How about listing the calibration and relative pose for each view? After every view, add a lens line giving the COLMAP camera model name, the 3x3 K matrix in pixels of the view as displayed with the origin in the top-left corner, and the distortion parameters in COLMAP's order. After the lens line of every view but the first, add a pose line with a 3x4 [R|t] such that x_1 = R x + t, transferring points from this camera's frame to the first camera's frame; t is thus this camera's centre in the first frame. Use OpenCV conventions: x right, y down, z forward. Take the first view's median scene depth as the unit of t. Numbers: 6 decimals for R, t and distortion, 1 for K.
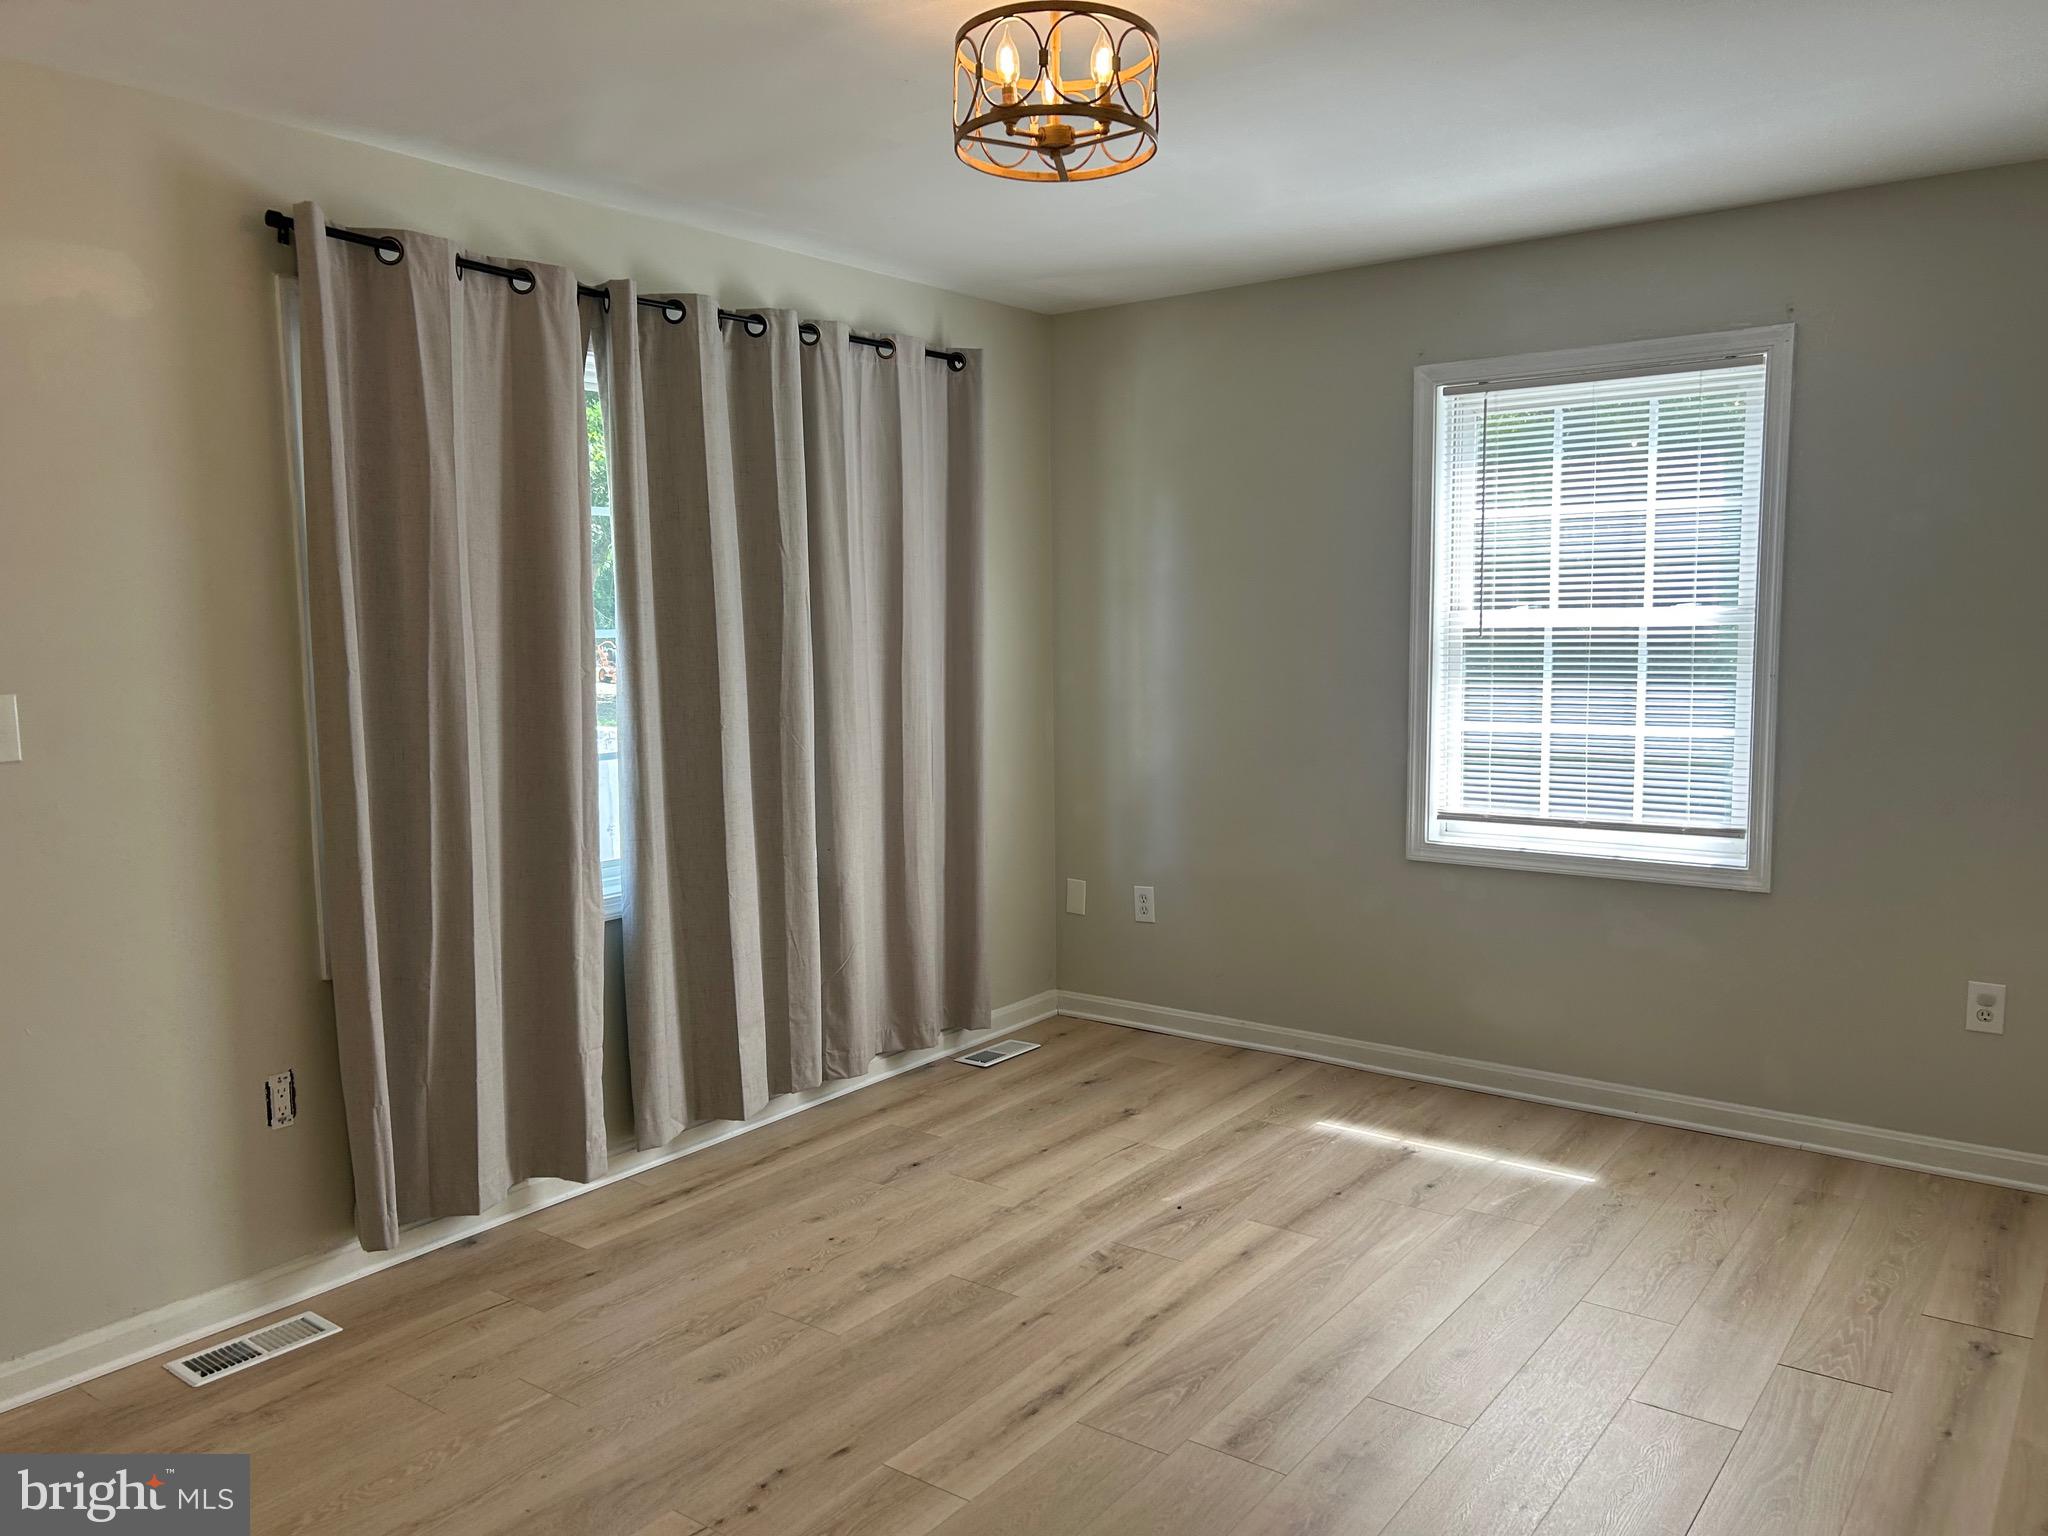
lens RADIAL K [[1525.3, 0, 1020.4], [0, 1525.3, 770.3], [0, 0, 1]] dist [0.001870, -0.006831]
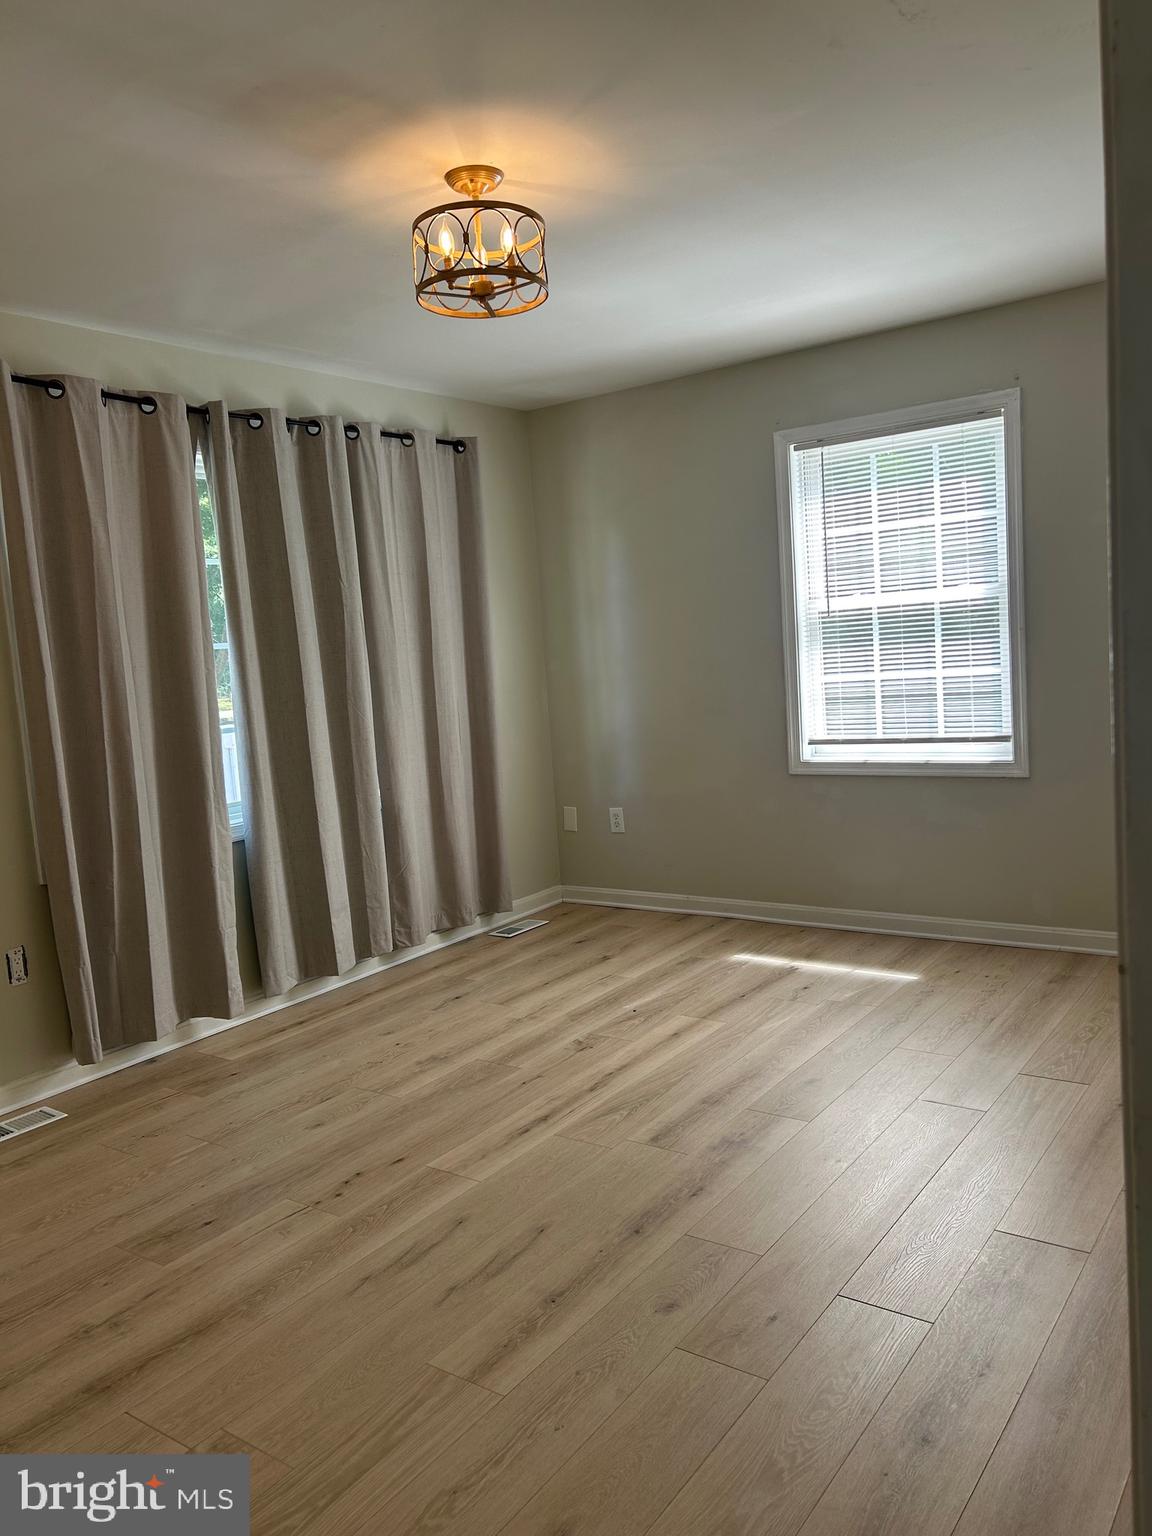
lens RADIAL K [[1144.0, 0, 576.0], [0, 1144.0, 768.0], [0, 0, 1]] dist [0.001870, -0.006831]
pose [[0.998284, -0.057852, 0.009033, 0.050363], [0.057788, 0.998303, 0.007232, 0.040355], [-0.009436, -0.006697, 0.999933, -0.098765]]
